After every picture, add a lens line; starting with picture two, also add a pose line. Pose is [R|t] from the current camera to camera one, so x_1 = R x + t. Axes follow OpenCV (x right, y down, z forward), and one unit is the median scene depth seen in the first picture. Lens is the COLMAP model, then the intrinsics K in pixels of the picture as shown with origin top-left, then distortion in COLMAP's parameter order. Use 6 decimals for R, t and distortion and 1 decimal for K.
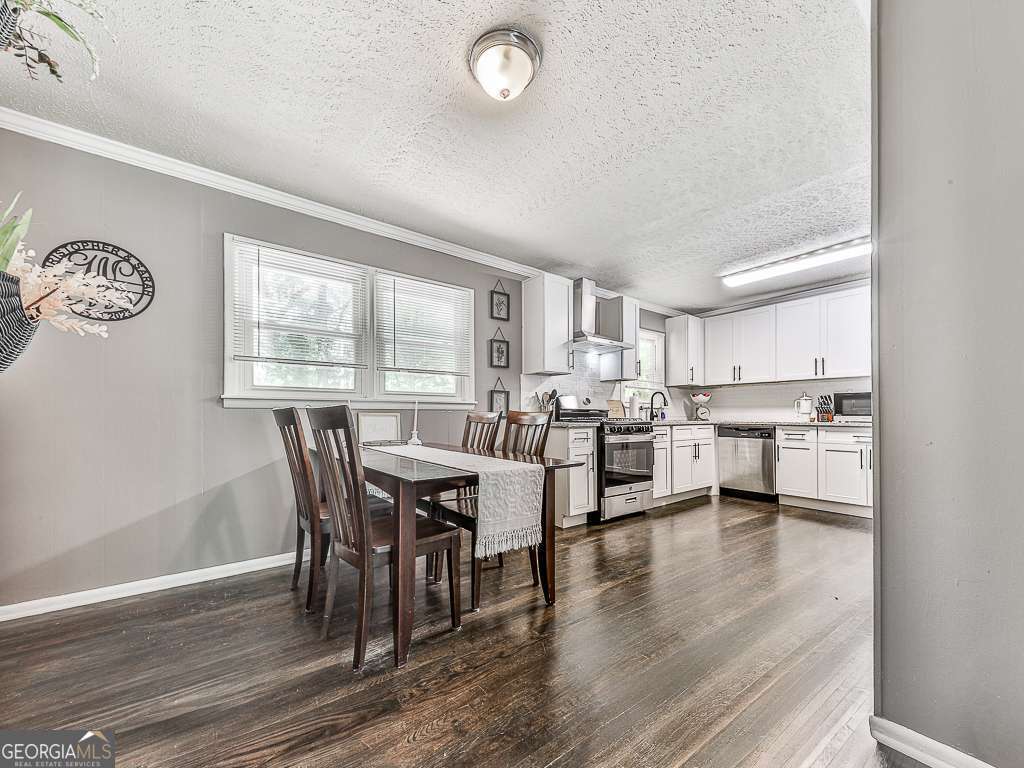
lens RADIAL K [[406.7, 0, 492.0], [0, 406.7, 411.6], [0, 0, 1]] dist [0.003447, -0.000921]
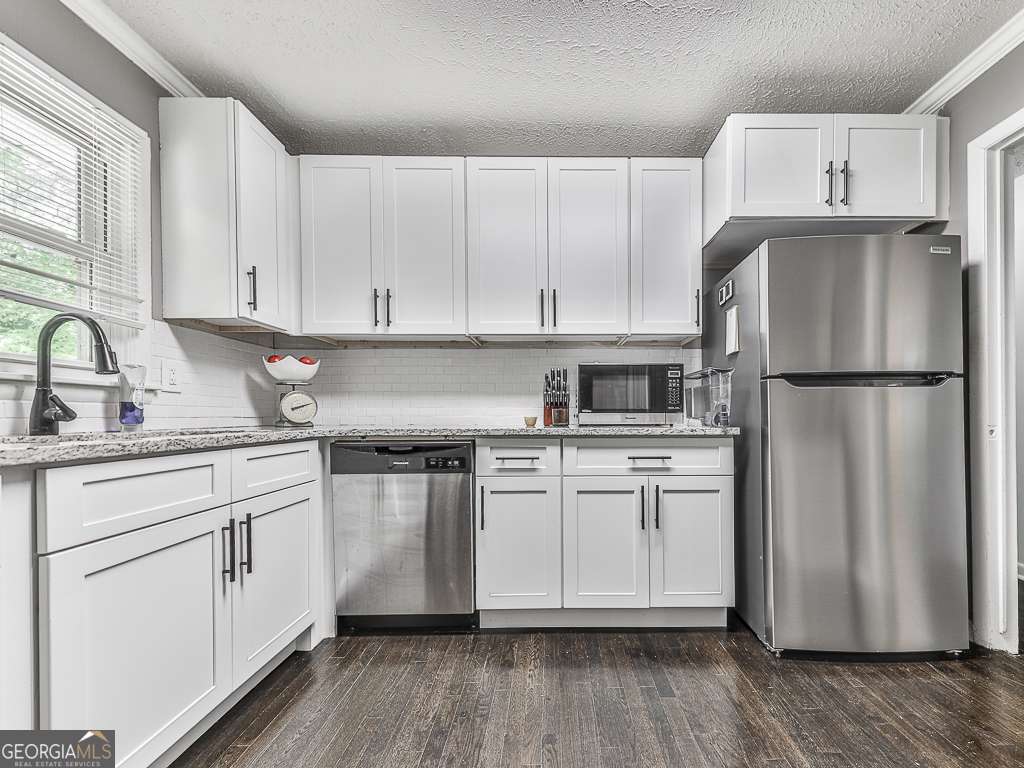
lens RADIAL K [[406.7, 0, 566.4], [0, 406.7, 414.1], [0, 0, 1]] dist [0.003447, -0.000921]
pose [[0.564640, -0.000854, 0.825337, 0.406244], [-0.001860, 0.999996, 0.002307, 0.009785], [-0.825336, -0.002837, 0.564635, 0.679578]]
